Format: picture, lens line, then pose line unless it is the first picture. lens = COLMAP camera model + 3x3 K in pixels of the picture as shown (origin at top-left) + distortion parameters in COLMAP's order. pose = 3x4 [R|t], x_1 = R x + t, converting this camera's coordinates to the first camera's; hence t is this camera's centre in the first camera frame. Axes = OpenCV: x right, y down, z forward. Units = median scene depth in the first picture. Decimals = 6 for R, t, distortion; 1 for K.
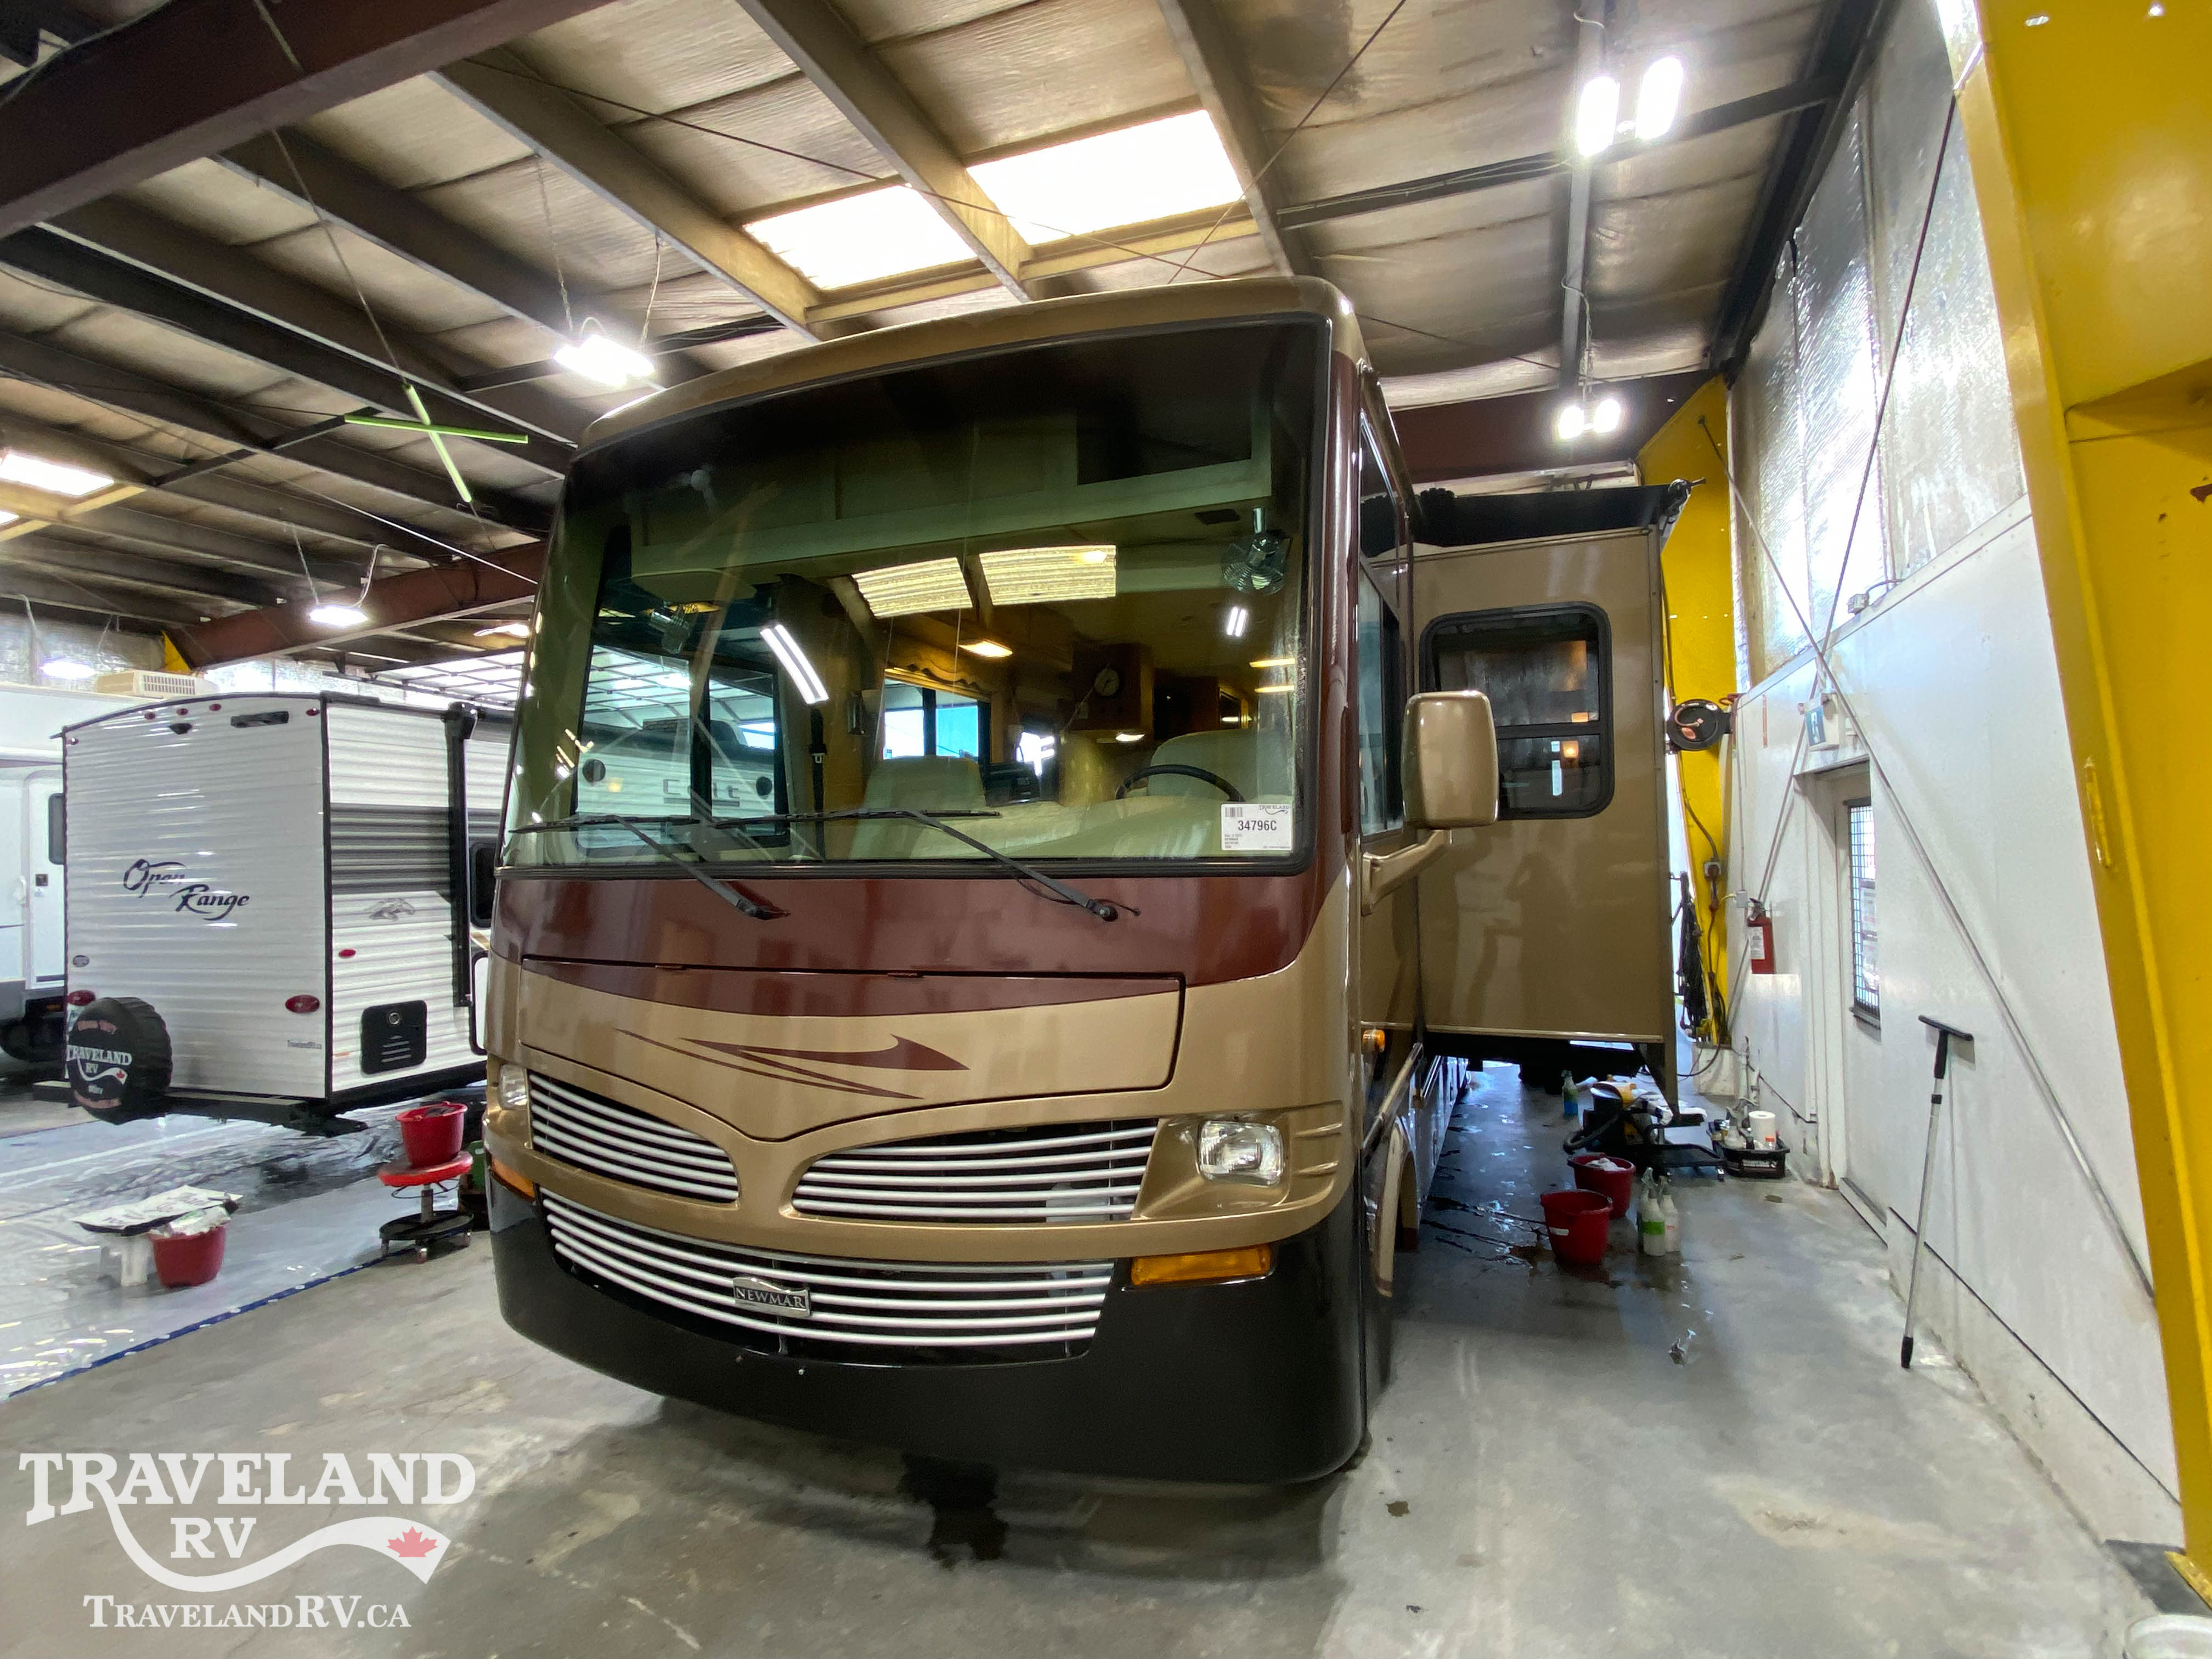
lens RADIAL K [[1073.6, 0, 1102.2], [0, 1073.6, 827.0], [0, 0, 1]] dist [0.026653, -0.024737]
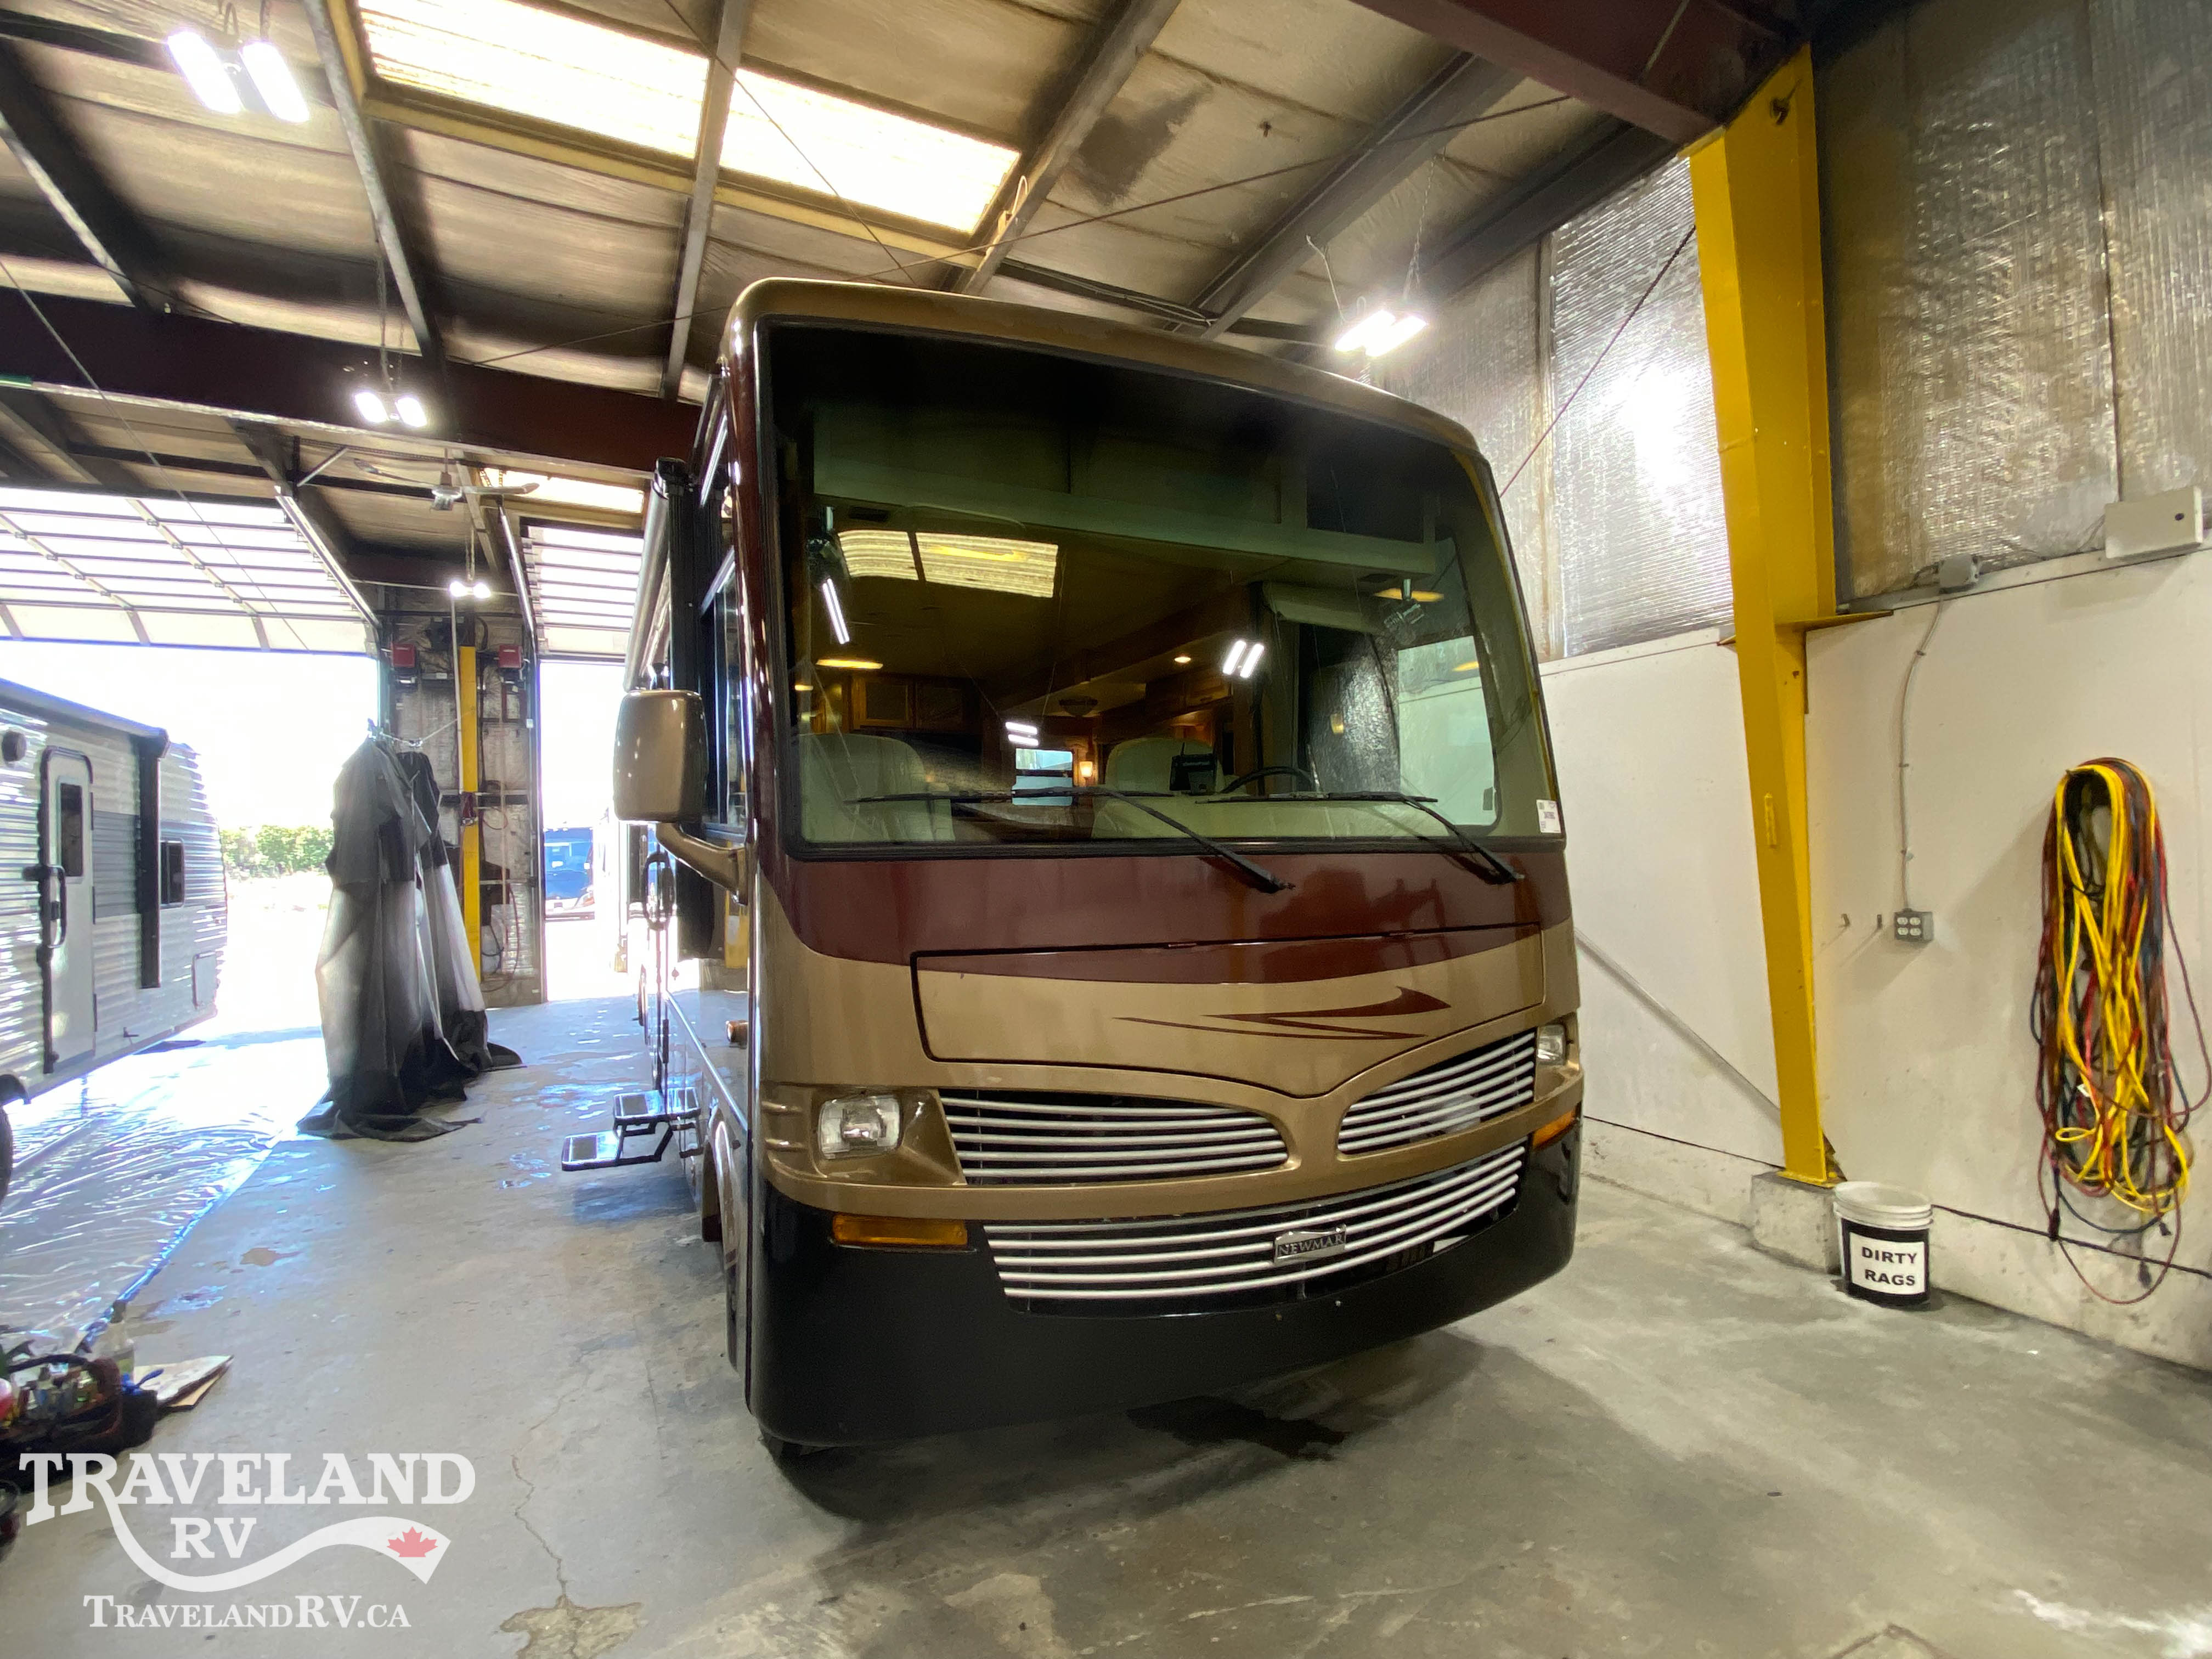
lens RADIAL K [[1073.6, 0, 1102.2], [0, 1073.6, 827.0], [0, 0, 1]] dist [0.026653, -0.024737]
pose [[0.687011, 0.019328, 0.726390, -1.064528], [-0.011145, 0.999809, -0.016063, 0.038275], [-0.726561, 0.002940, 0.687095, 0.363992]]
